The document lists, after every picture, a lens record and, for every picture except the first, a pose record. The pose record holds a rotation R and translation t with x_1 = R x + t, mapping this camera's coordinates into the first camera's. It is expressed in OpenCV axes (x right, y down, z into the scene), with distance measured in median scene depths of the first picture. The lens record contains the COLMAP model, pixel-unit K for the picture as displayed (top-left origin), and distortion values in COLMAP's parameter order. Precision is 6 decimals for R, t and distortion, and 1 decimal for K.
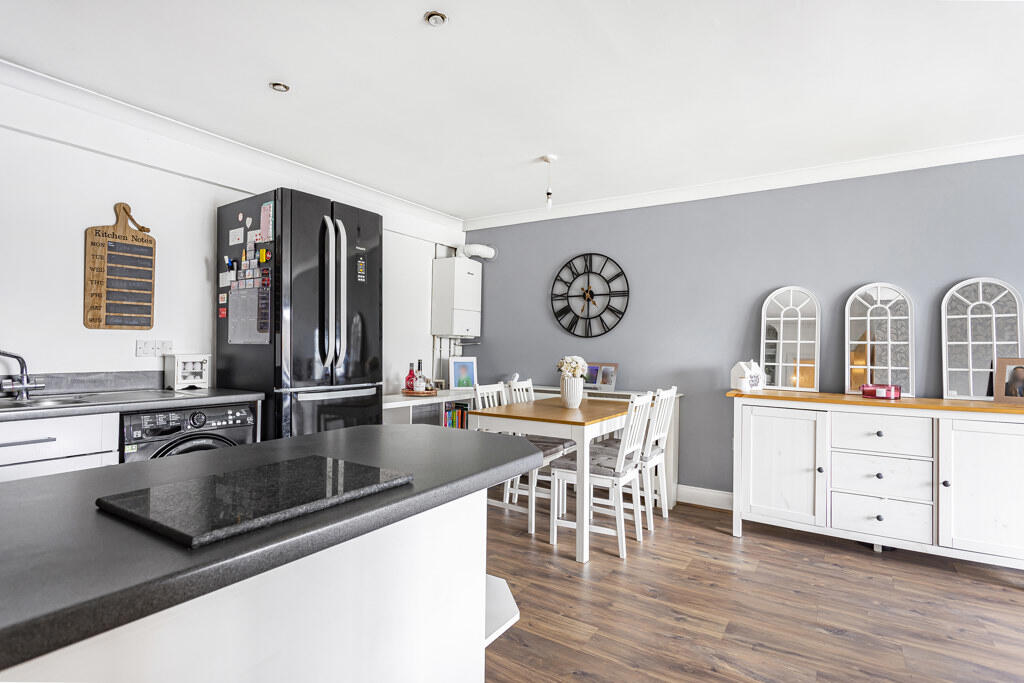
lens RADIAL K [[516.3, 0, 512.4], [0, 516.3, 326.3], [0, 0, 1]] dist [-0.001611, 0.000261]
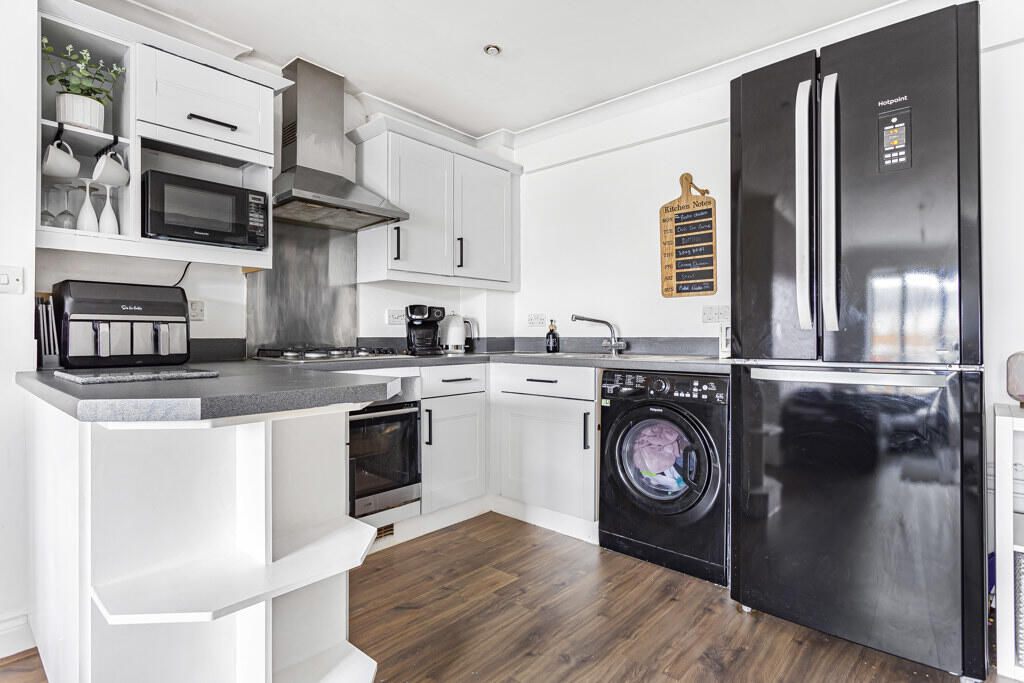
lens RADIAL K [[519.1, 0, 511.1], [0, 519.1, 330.9], [0, 0, 1]] dist [-0.000580, -0.000124]
pose [[-0.158030, -0.022479, -0.987178, 0.309125], [0.036044, 0.998943, -0.028517, 0.089795], [0.986776, -0.040088, -0.157053, 0.796874]]
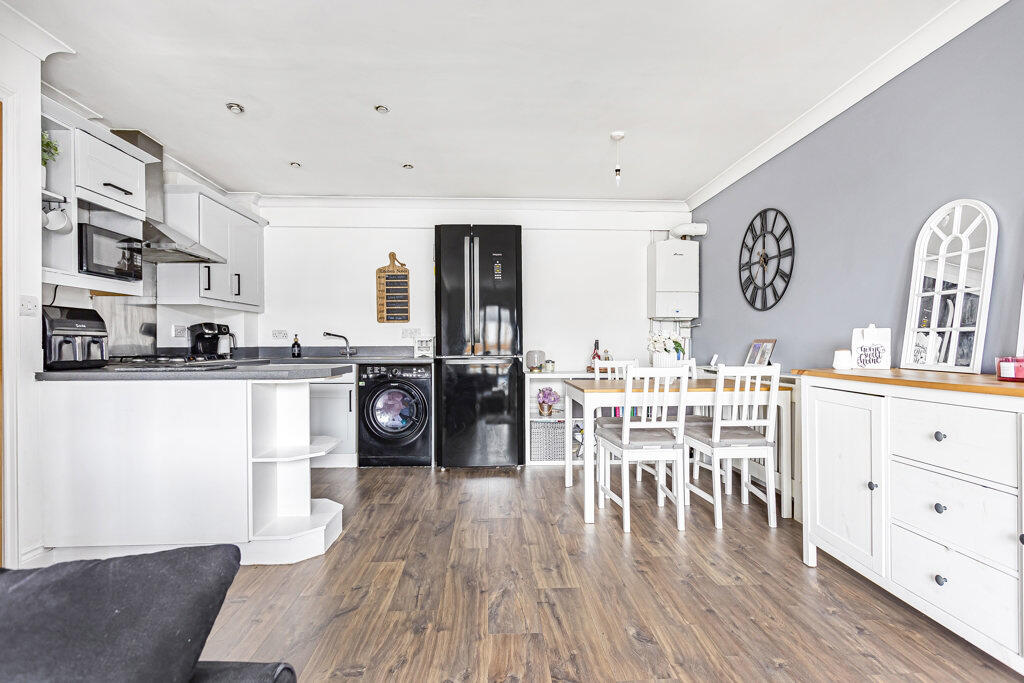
lens RADIAL K [[519.1, 0, 511.1], [0, 519.1, 330.9], [0, 0, 1]] dist [-0.000580, -0.000124]
pose [[0.580878, -0.038282, -0.813090, 0.929522], [0.043325, 0.998932, -0.016080, 0.079718], [0.812837, -0.025887, 0.581916, 0.275023]]
